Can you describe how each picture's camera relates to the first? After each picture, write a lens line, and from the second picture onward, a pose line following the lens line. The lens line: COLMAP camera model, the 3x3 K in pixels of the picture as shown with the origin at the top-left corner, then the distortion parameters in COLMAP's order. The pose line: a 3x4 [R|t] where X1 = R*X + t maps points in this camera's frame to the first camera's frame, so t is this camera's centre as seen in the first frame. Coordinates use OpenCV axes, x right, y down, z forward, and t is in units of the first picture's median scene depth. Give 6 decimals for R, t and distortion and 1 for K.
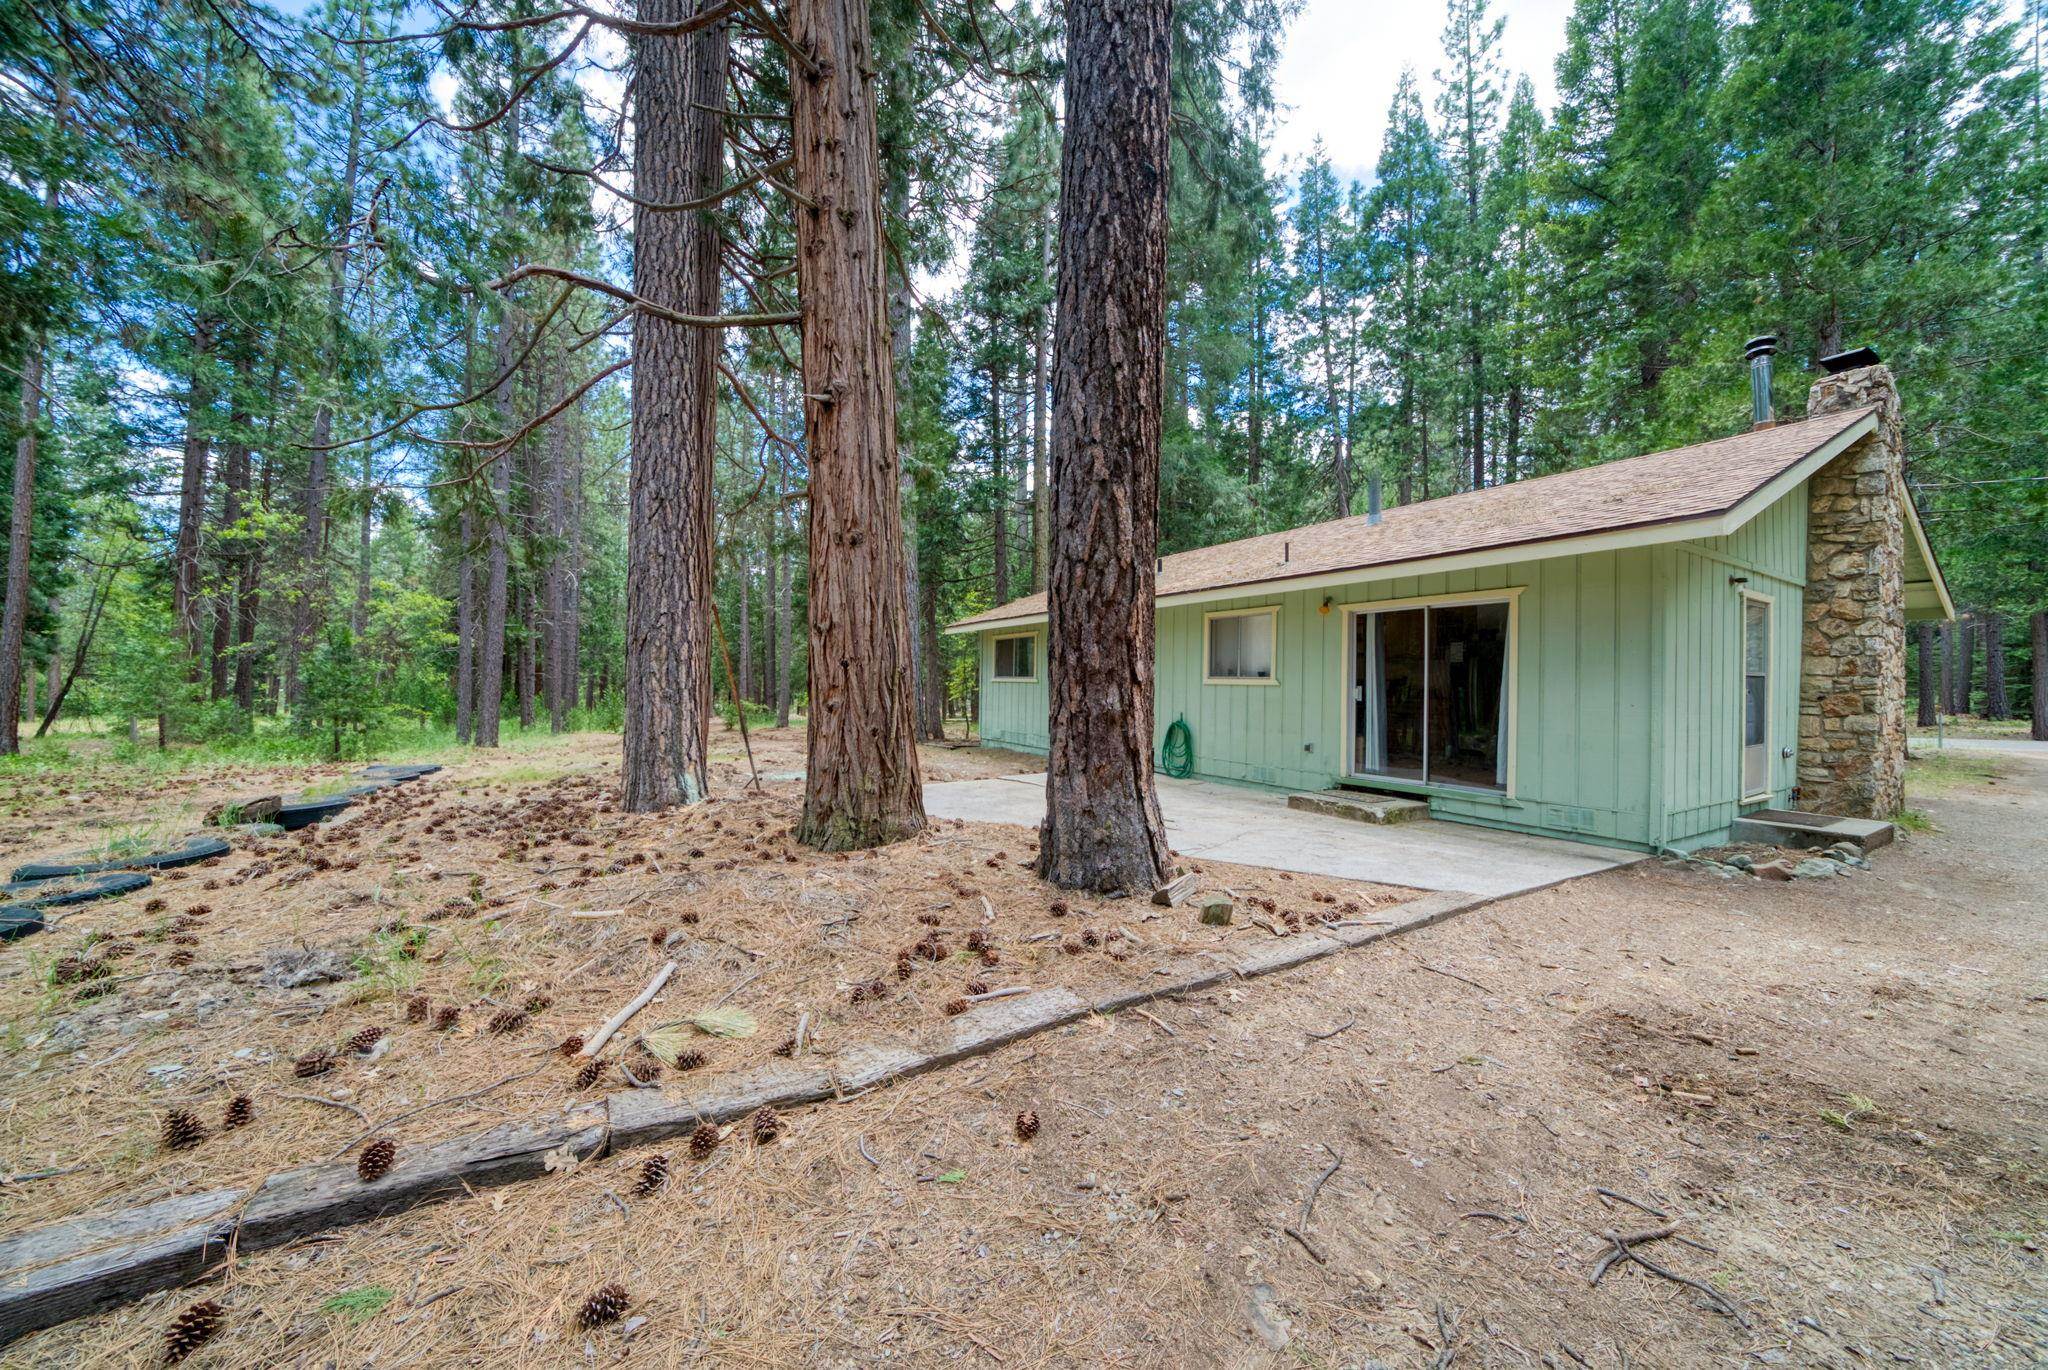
lens RADIAL K [[724.9, 0, 1027.2], [0, 724.9, 675.1], [0, 0, 1]] dist [-0.021992, 0.000188]
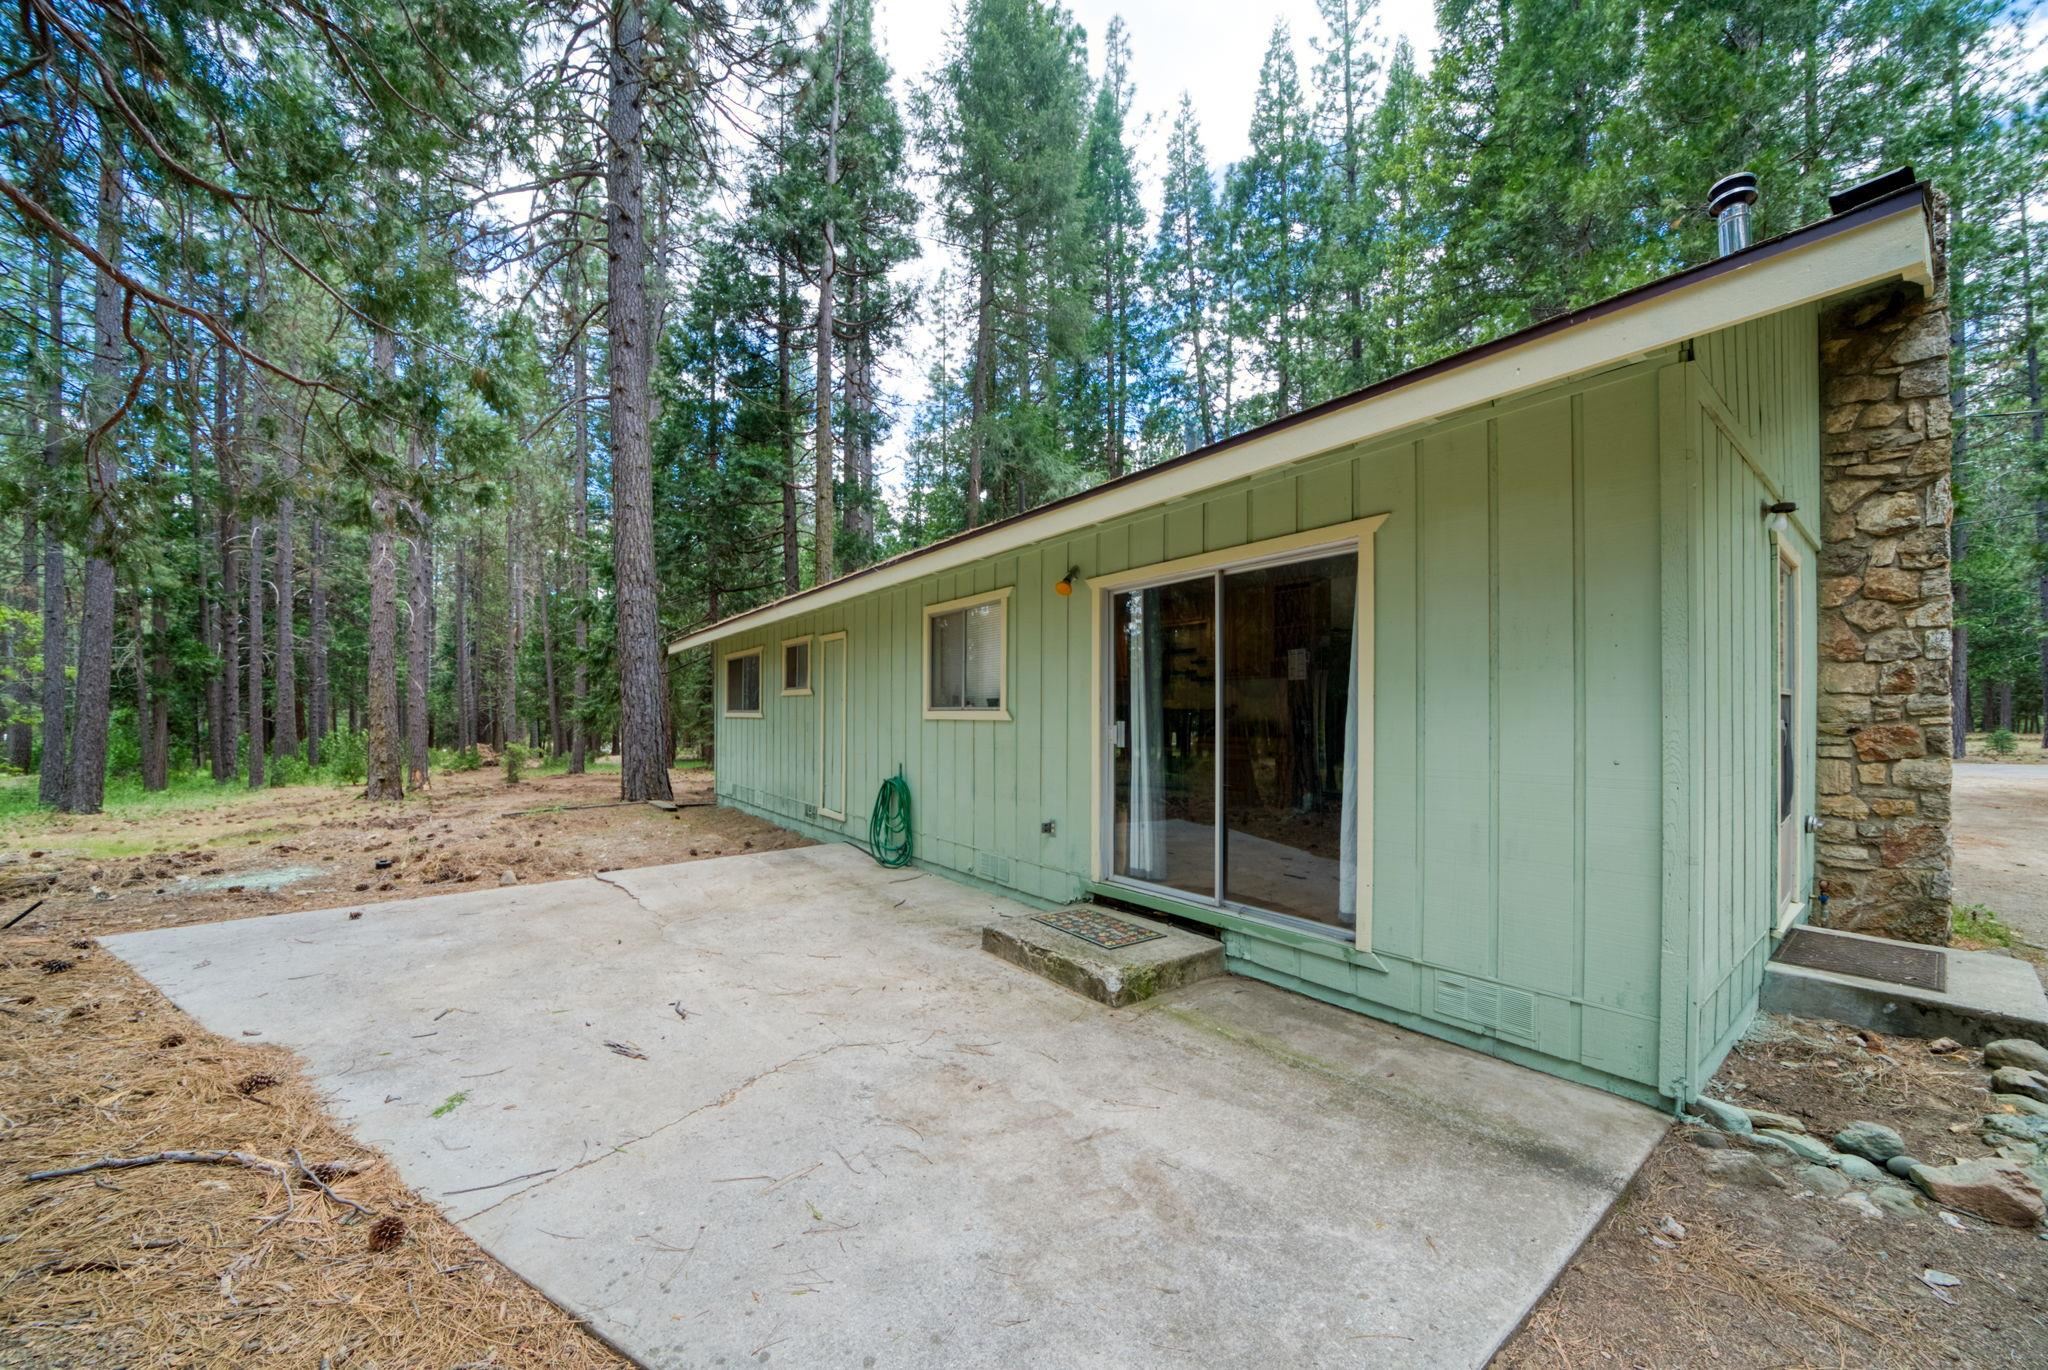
lens RADIAL K [[733.7, 0, 1024.8], [0, 733.7, 711.4], [0, 0, 1]] dist [-0.020558, 0.000359]
pose [[0.992959, -0.012508, 0.117796, 0.322634], [0.012038, 0.999916, 0.004704, 0.004080], [-0.117845, -0.003253, 0.993027, 0.443798]]
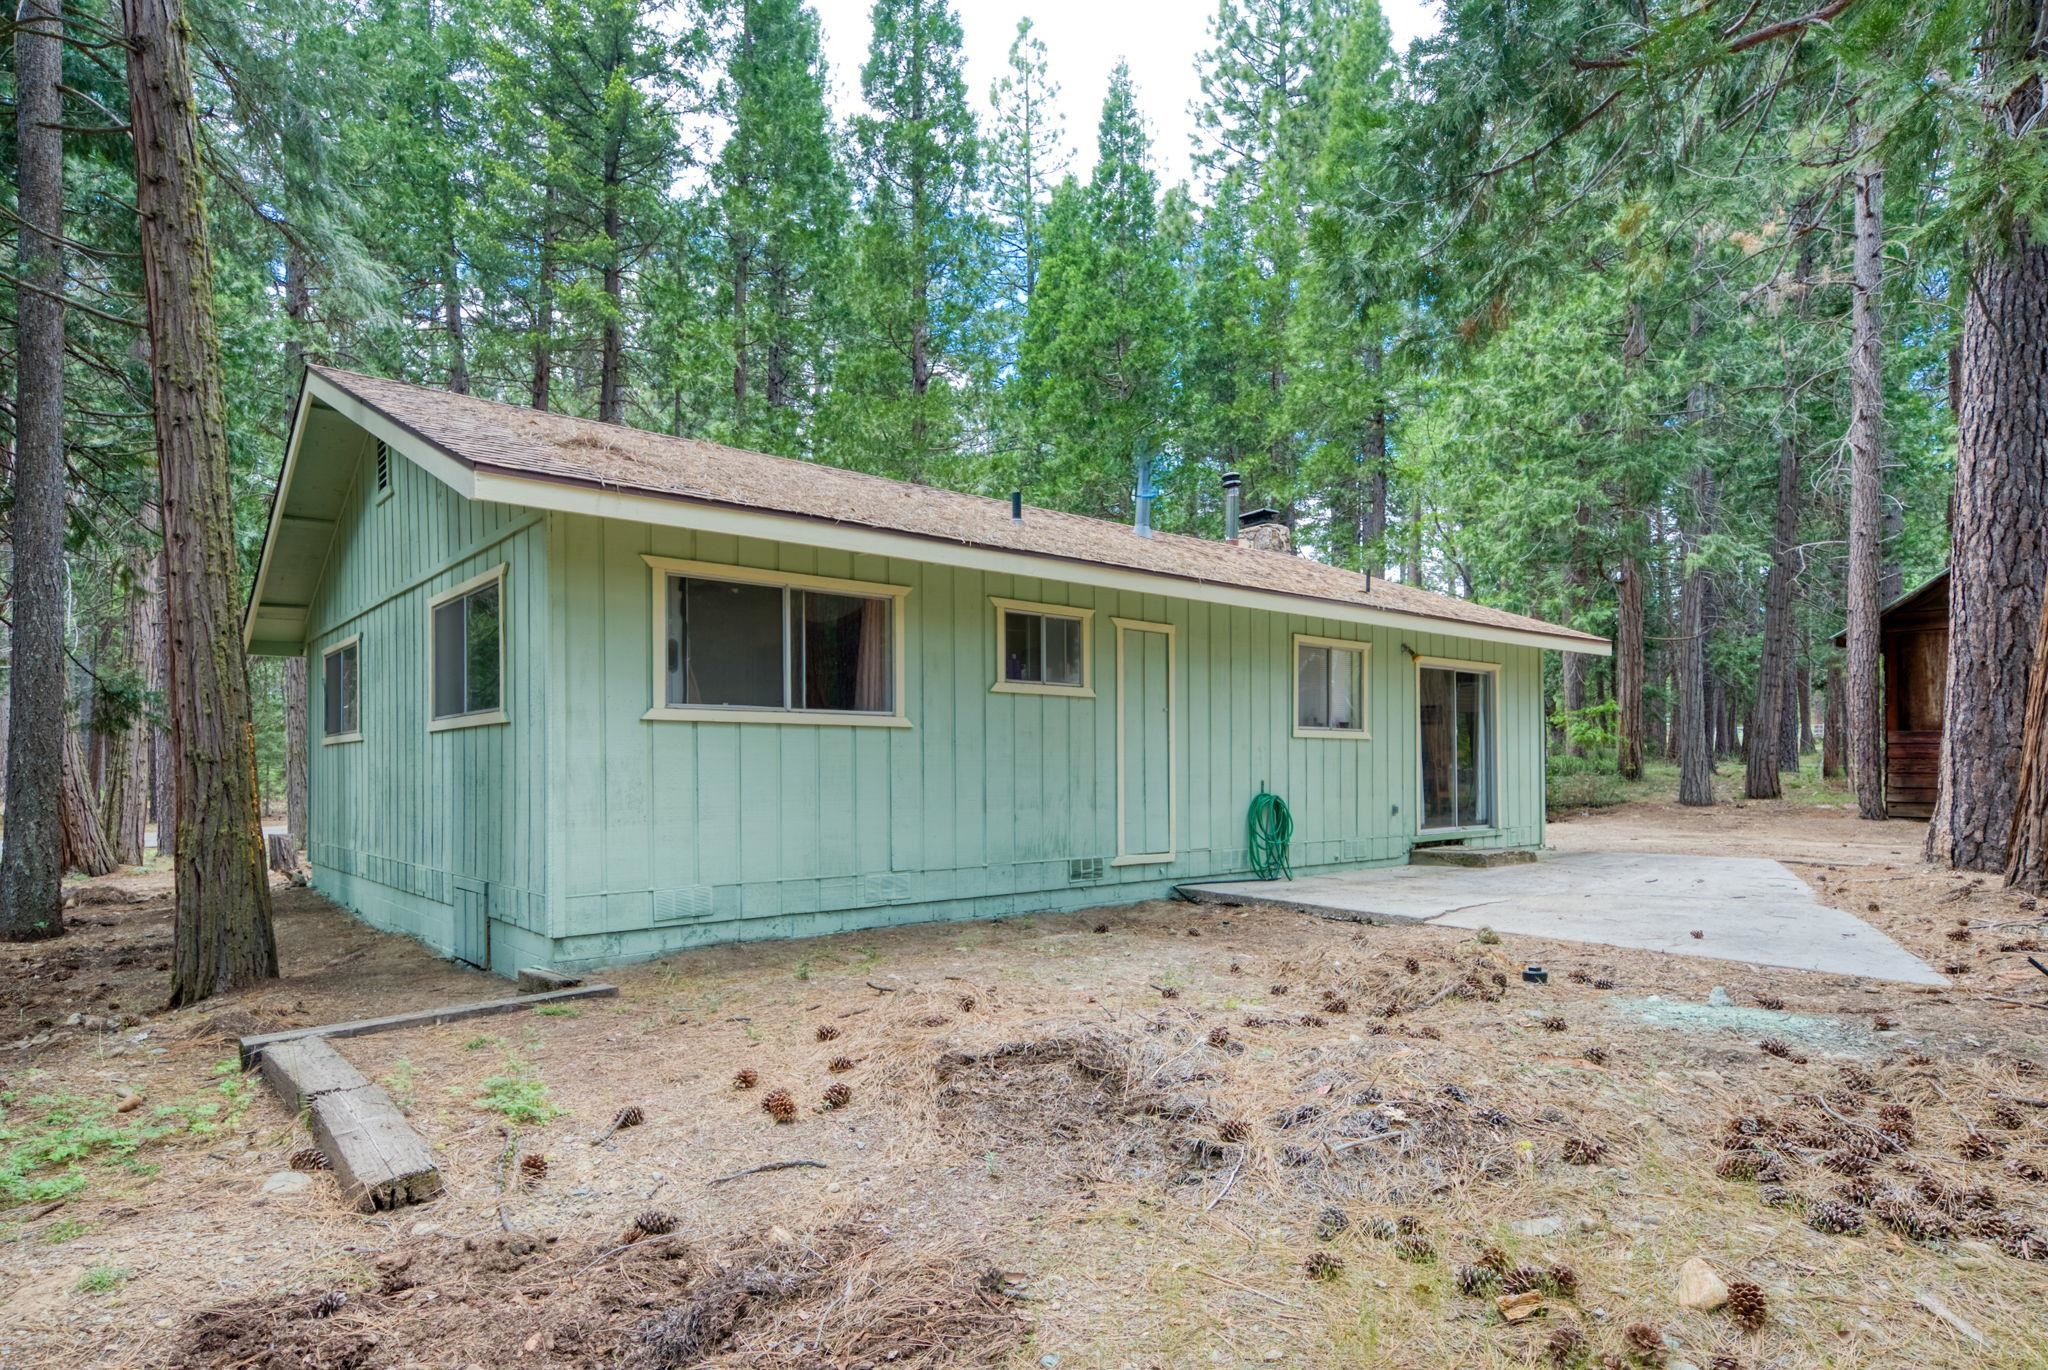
lens RADIAL K [[1104.5, 0, 1022.3], [0, 1104.5, 758.8], [0, 0, 1]] dist [0.034725, 0.000806]
pose [[-0.162479, -0.008393, 0.986676, -0.937846], [-0.008994, 0.999935, 0.007025, 0.035098], [-0.986671, -0.007733, -0.162544, 1.786049]]
